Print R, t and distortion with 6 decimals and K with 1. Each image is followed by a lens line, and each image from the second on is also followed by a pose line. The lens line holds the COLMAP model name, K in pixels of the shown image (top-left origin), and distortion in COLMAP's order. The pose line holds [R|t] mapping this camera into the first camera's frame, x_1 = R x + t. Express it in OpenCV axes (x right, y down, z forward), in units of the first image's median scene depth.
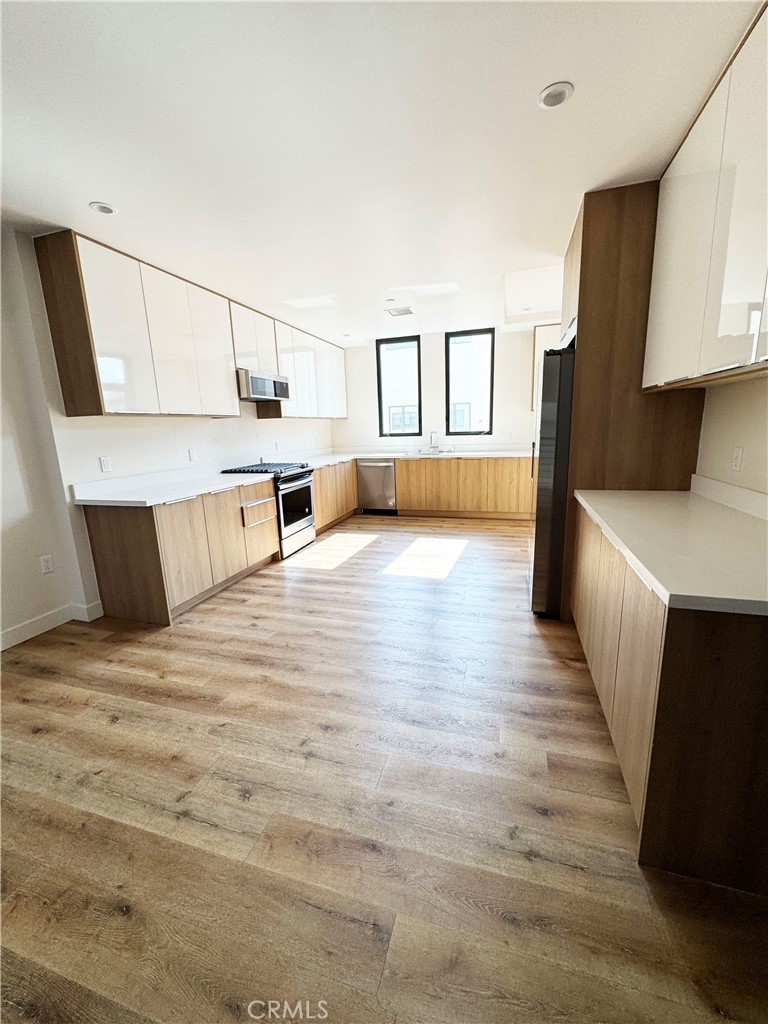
lens RADIAL K [[414.6, 0, 384.4], [0, 414.6, 514.2], [0, 0, 1]] dist [-0.006238, 0.001055]
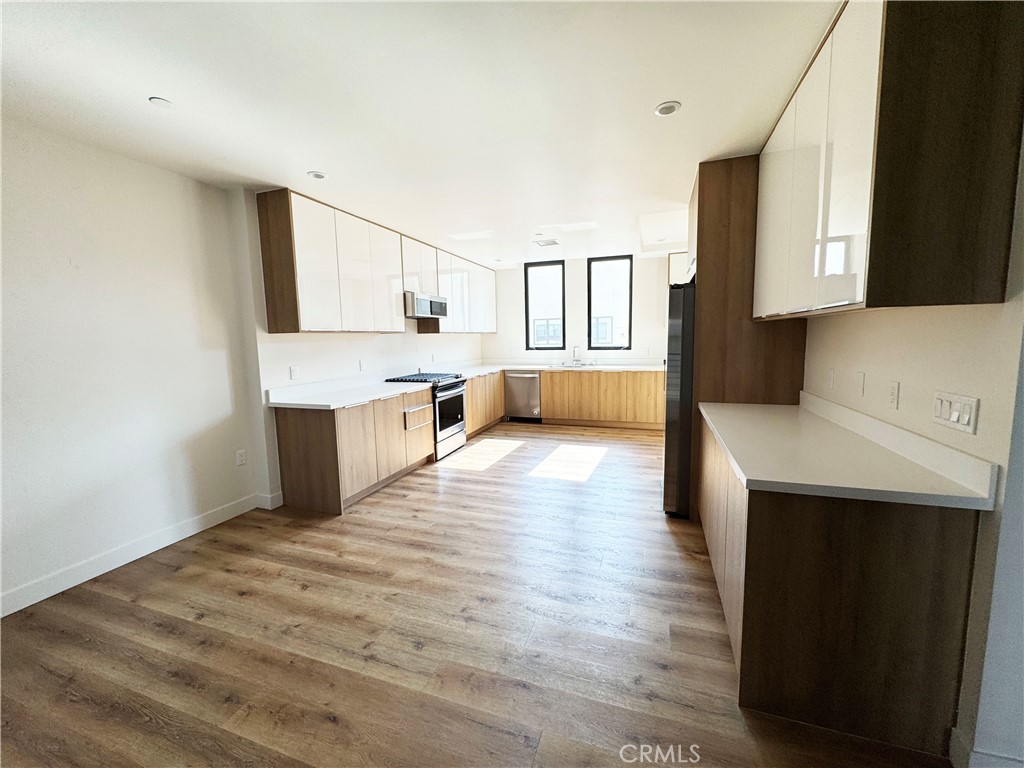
lens RADIAL K [[414.6, 0, 511.5], [0, 414.6, 384.3], [0, 0, 1]] dist [-0.006238, 0.001055]
pose [[0.999111, 0.017726, -0.038248, -0.018348], [-0.021257, 0.995345, -0.093998, 0.011130], [0.036403, 0.094728, 0.994837, -0.185154]]
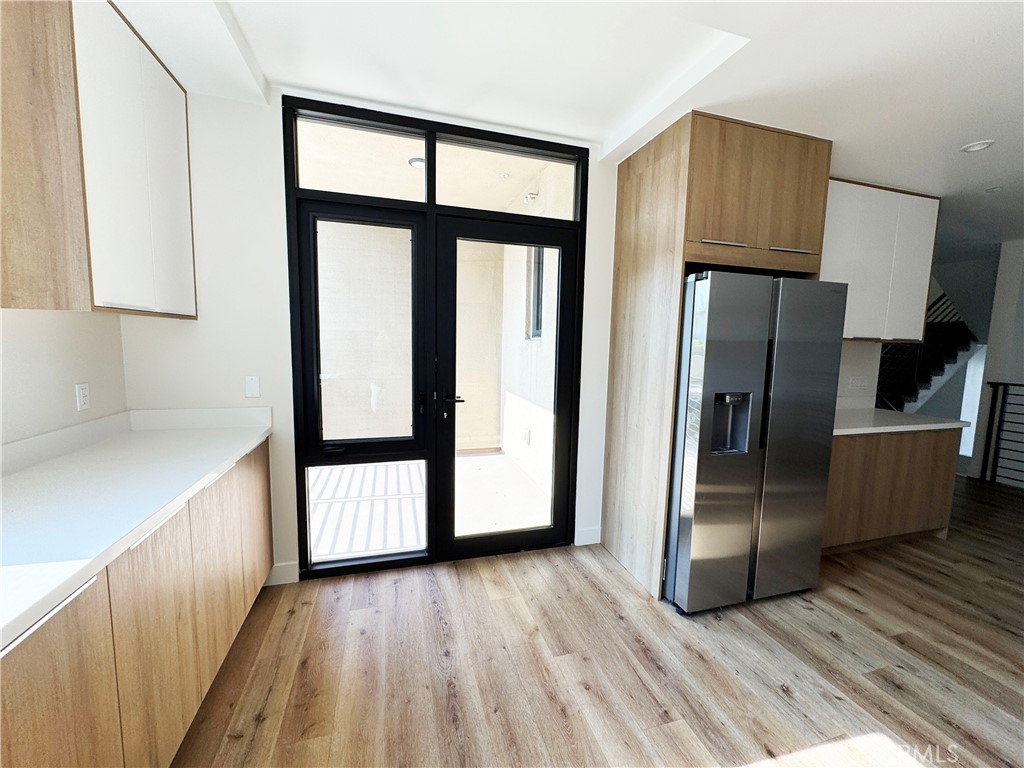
lens RADIAL K [[414.6, 0, 517.8], [0, 414.6, 386.4], [0, 0, 1]] dist [-0.006238, 0.001055]
pose [[-0.555526, -0.065409, 0.828922, 0.030311], [0.170297, 0.966819, 0.190420, -0.511733], [-0.813873, 0.246946, -0.525955, 2.244612]]
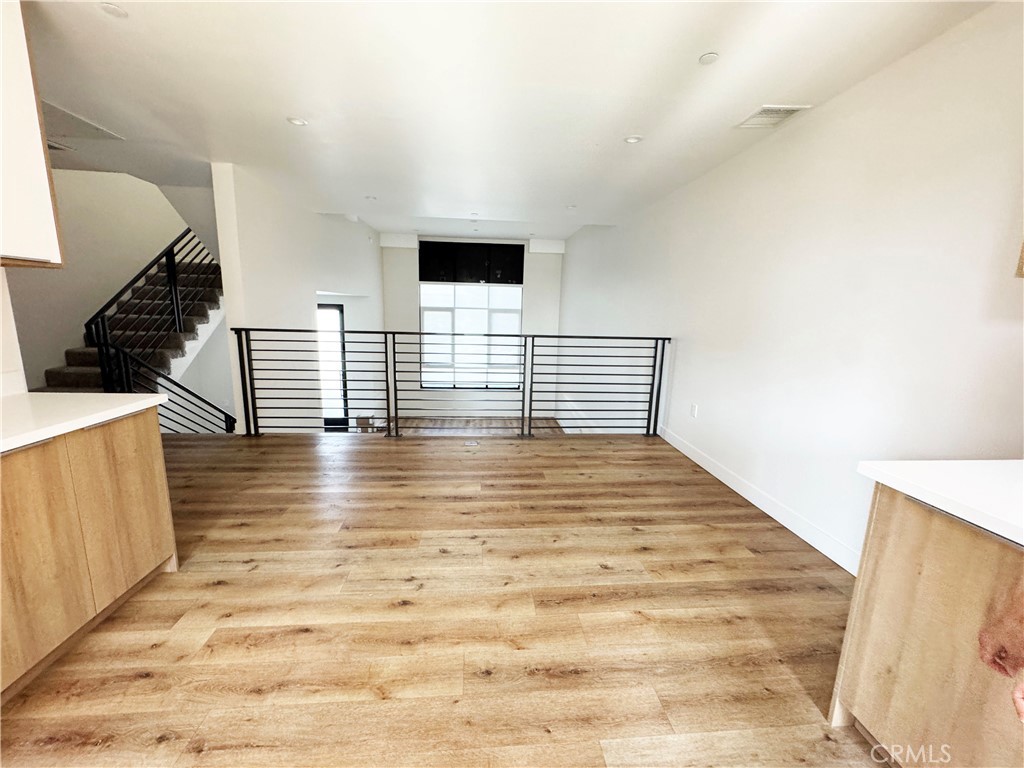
lens RADIAL K [[414.6, 0, 515.2], [0, 414.6, 387.6], [0, 0, 1]] dist [-0.006238, 0.001055]
pose [[-0.929485, 0.075572, -0.361035, -0.052384], [-0.072485, 0.922280, 0.379665, -0.296595], [0.361667, 0.379062, -0.851768, 1.406503]]
